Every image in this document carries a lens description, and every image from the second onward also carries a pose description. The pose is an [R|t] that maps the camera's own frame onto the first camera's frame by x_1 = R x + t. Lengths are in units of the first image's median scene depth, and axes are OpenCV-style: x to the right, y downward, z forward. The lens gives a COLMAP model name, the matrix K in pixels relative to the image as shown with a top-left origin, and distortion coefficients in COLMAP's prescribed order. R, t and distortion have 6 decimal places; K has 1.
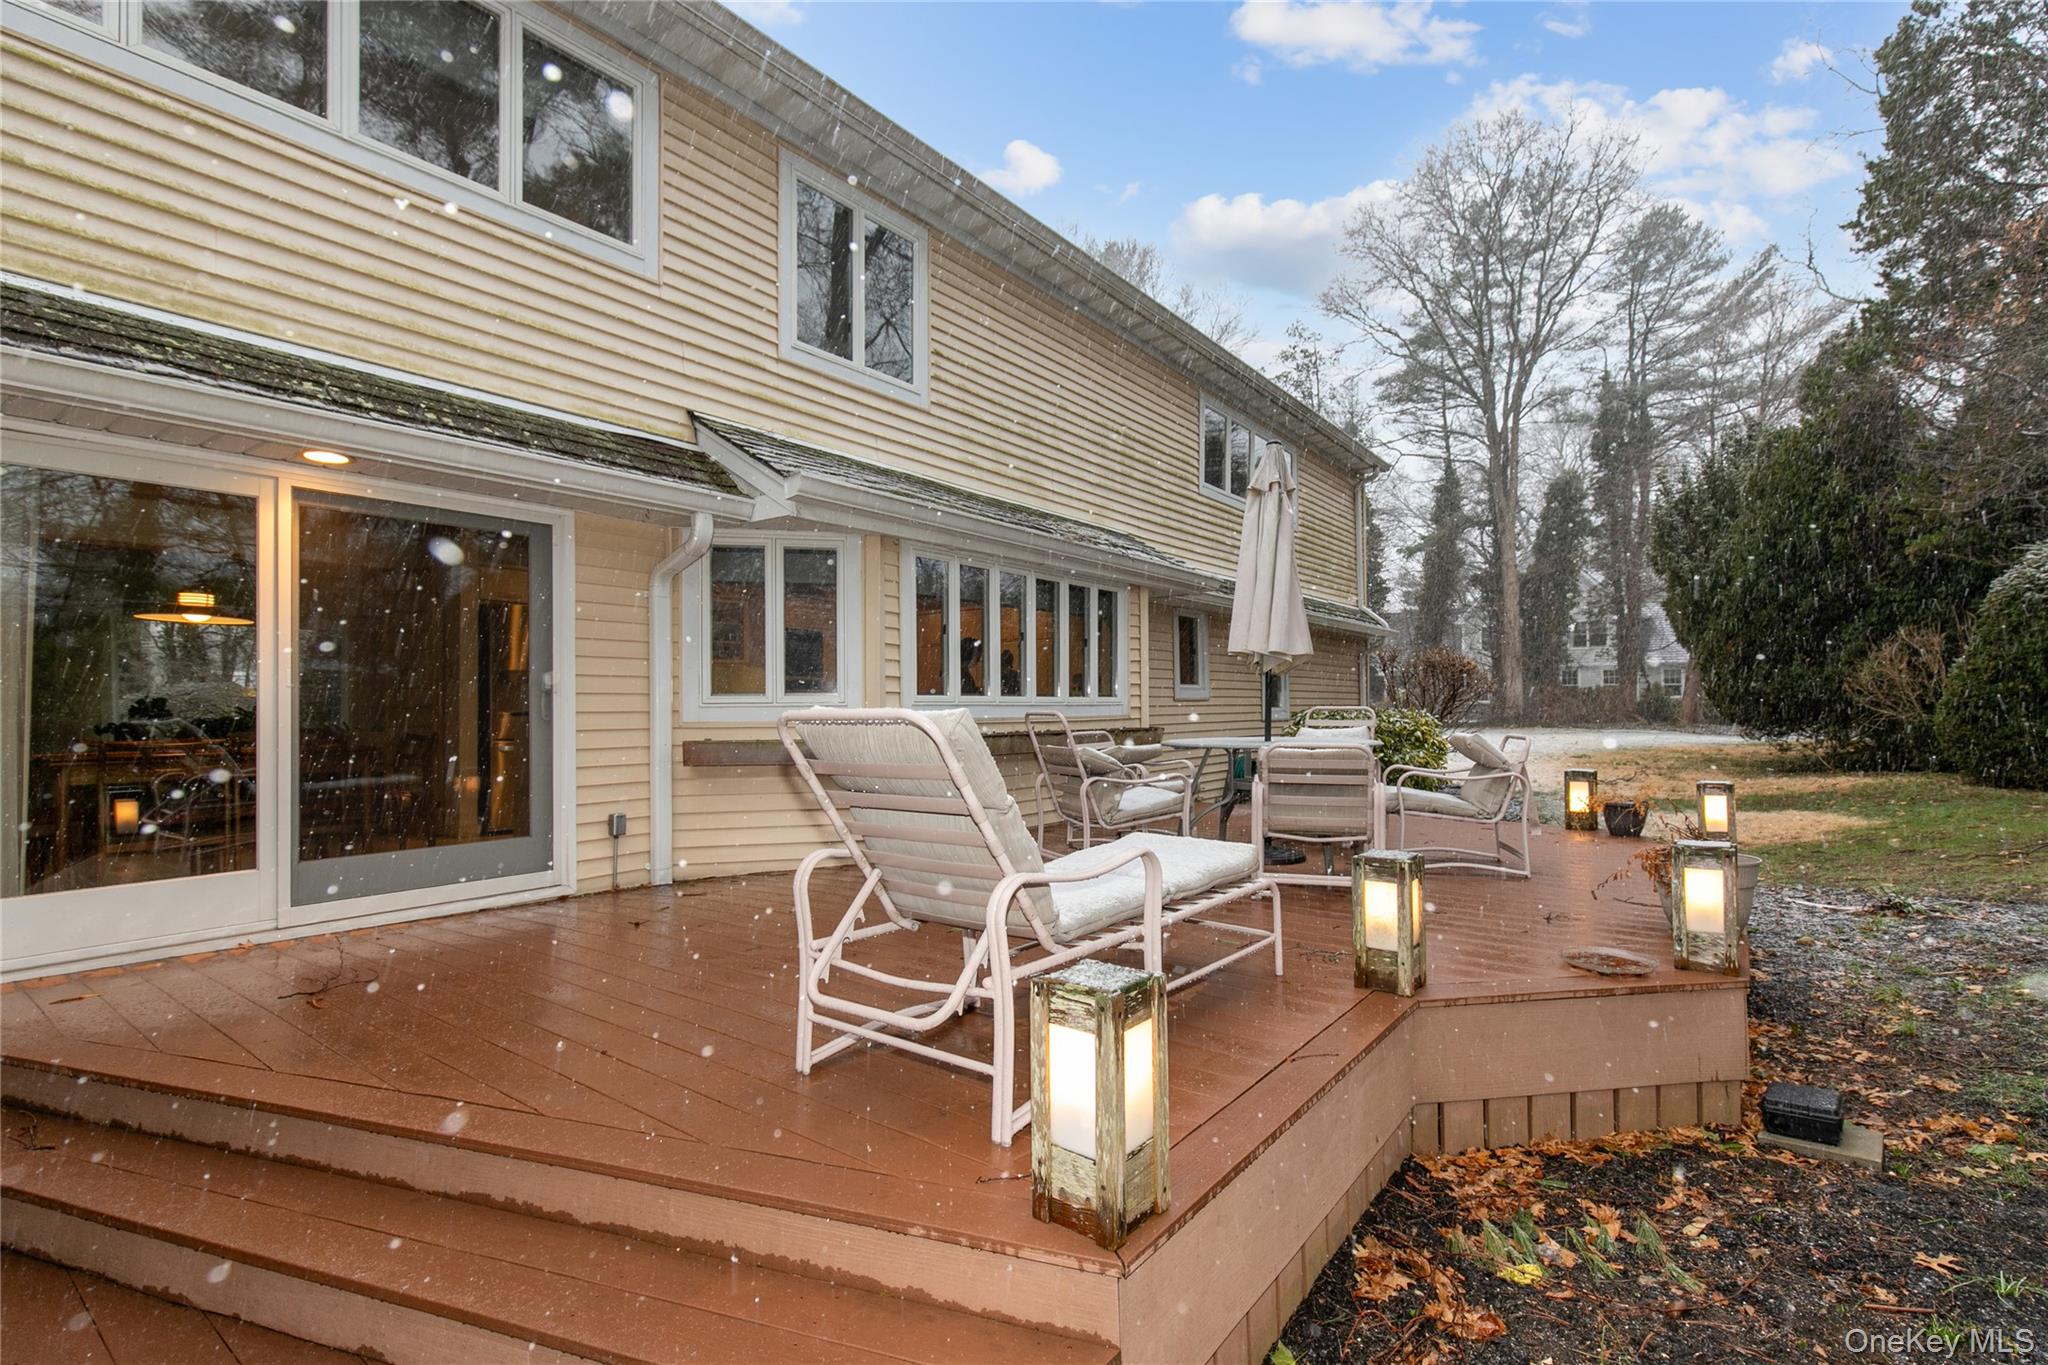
lens RADIAL K [[937.3, 0, 1026.2], [0, 937.3, 696.8], [0, 0, 1]] dist [0.000292, 0.000186]
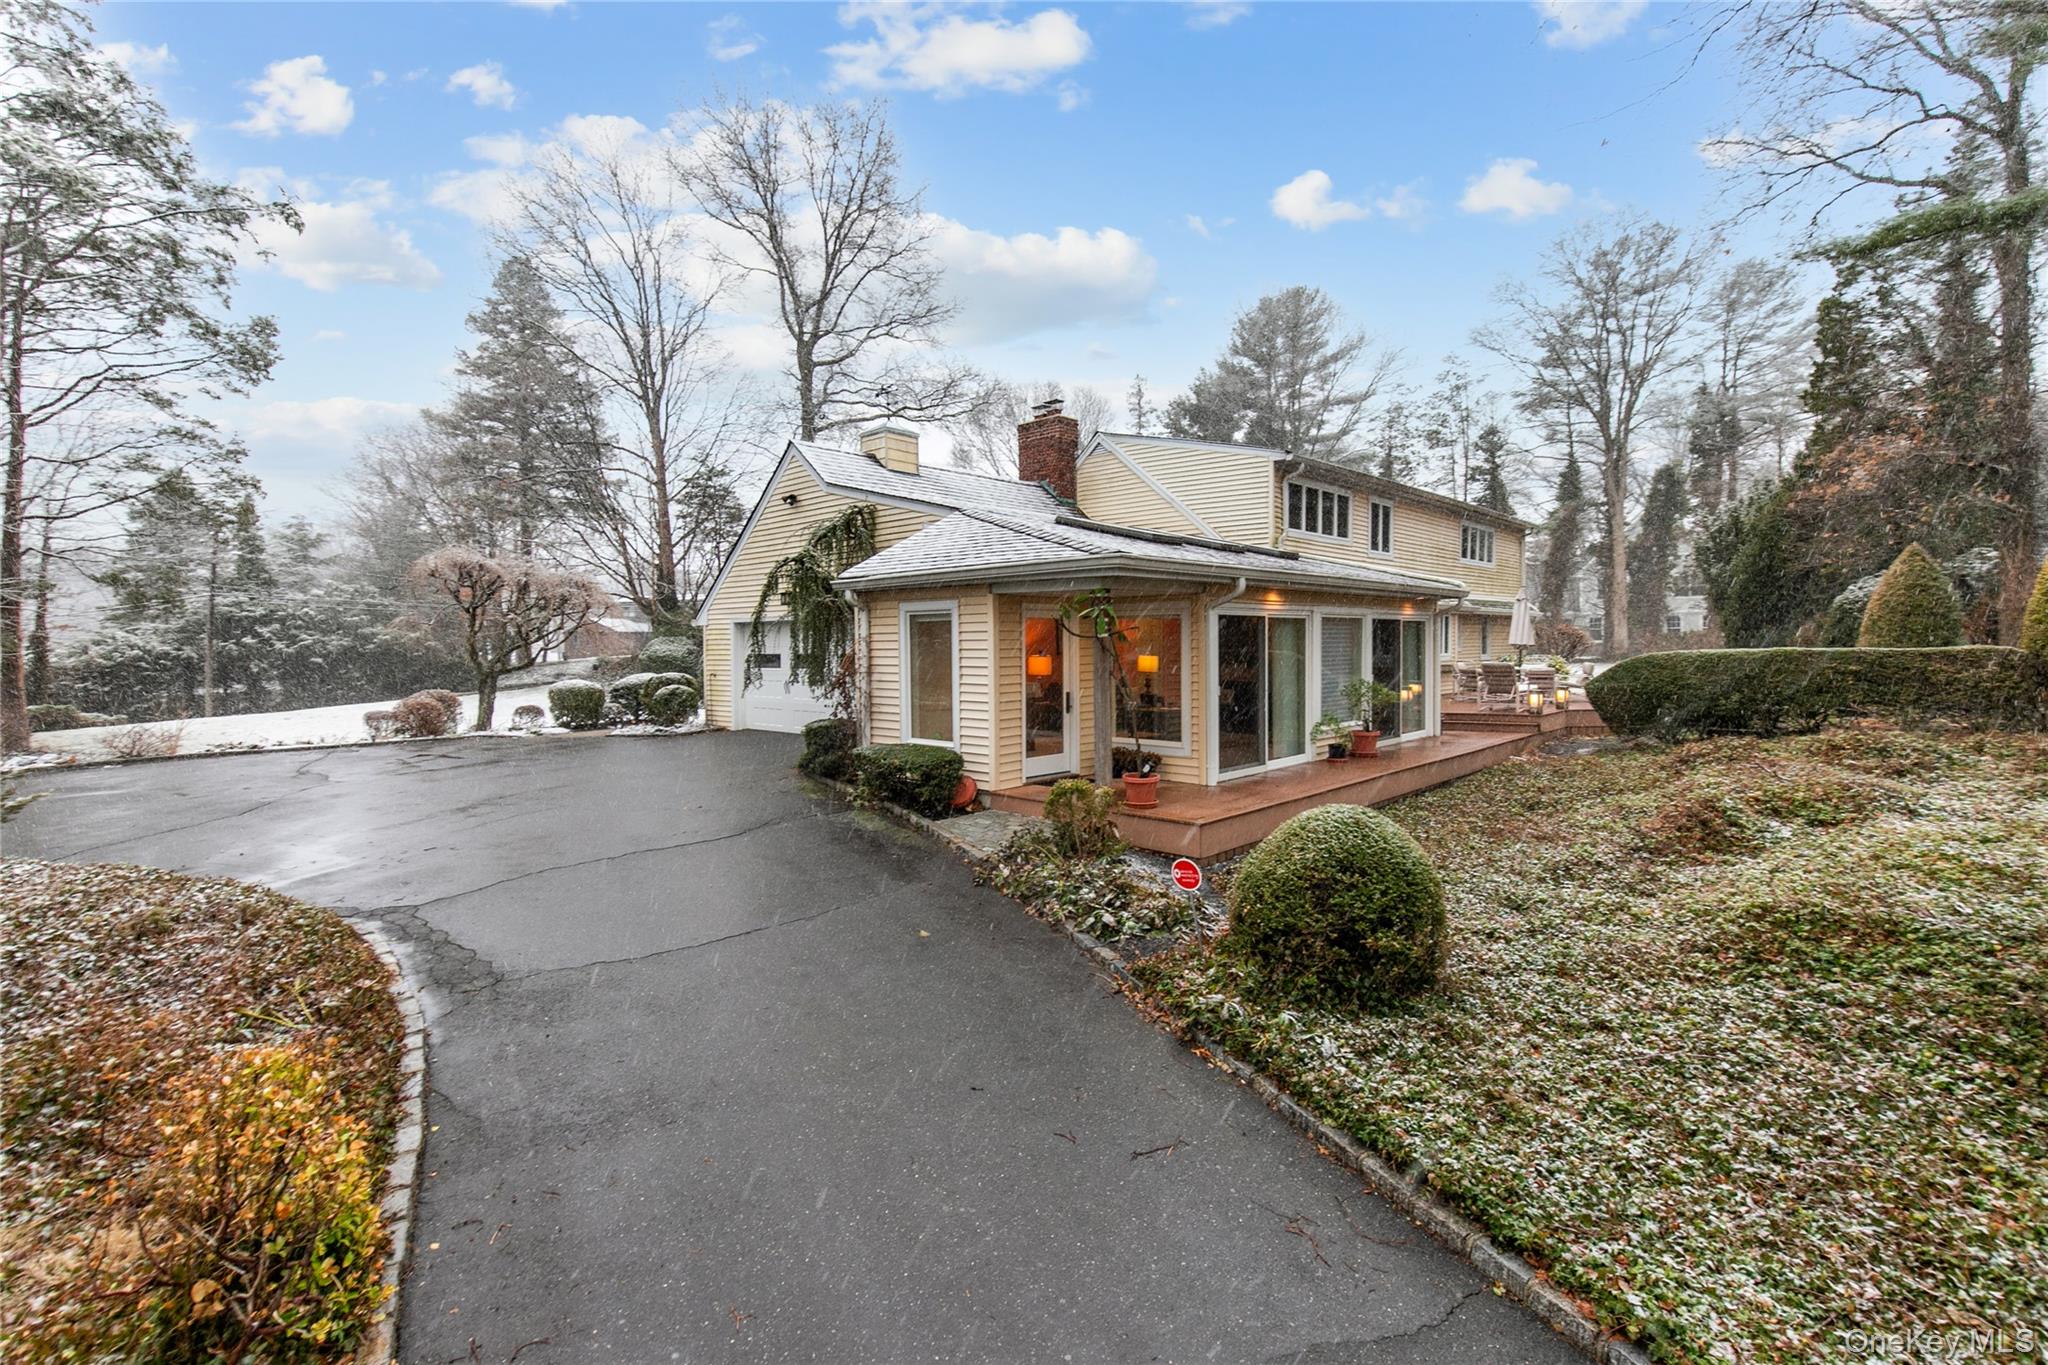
lens RADIAL K [[937.3, 0, 1020.6], [0, 937.3, 664.8], [0, 0, 1]] dist [0.000292, 0.000186]
pose [[0.994311, 0.004732, -0.106413, -0.165551], [-0.000987, 0.999379, 0.035215, -0.010854], [0.106513, -0.034909, 0.993698, -0.375193]]
